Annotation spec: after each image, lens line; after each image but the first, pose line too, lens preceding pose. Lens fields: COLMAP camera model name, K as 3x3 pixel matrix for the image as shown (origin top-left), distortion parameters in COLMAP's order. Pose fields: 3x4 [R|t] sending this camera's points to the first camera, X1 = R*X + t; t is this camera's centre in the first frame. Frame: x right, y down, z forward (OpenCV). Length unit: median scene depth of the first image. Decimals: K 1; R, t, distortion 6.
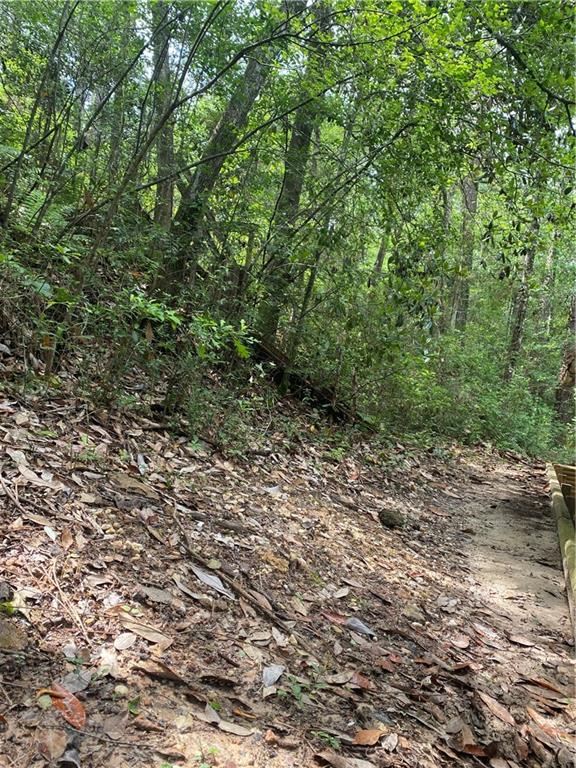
lens RADIAL K [[579.0, 0, 288.1], [0, 579.0, 376.5], [0, 0, 1]] dist [0.063476, -0.091747]
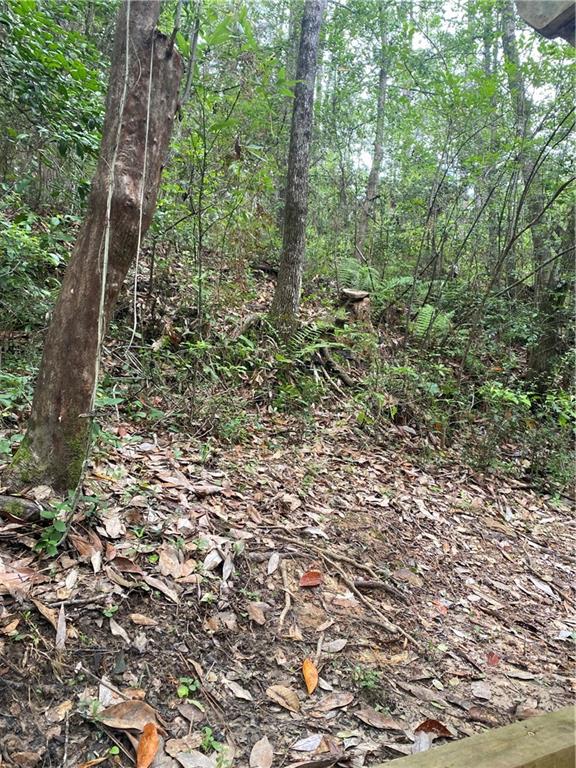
lens RADIAL K [[579.0, 0, 288.1], [0, 579.0, 376.5], [0, 0, 1]] dist [0.063476, -0.091747]
pose [[0.777318, -0.125448, -0.616474, 0.259139], [0.057719, 0.990005, -0.128681, -0.022887], [0.626455, 0.064444, 0.776789, -0.451519]]
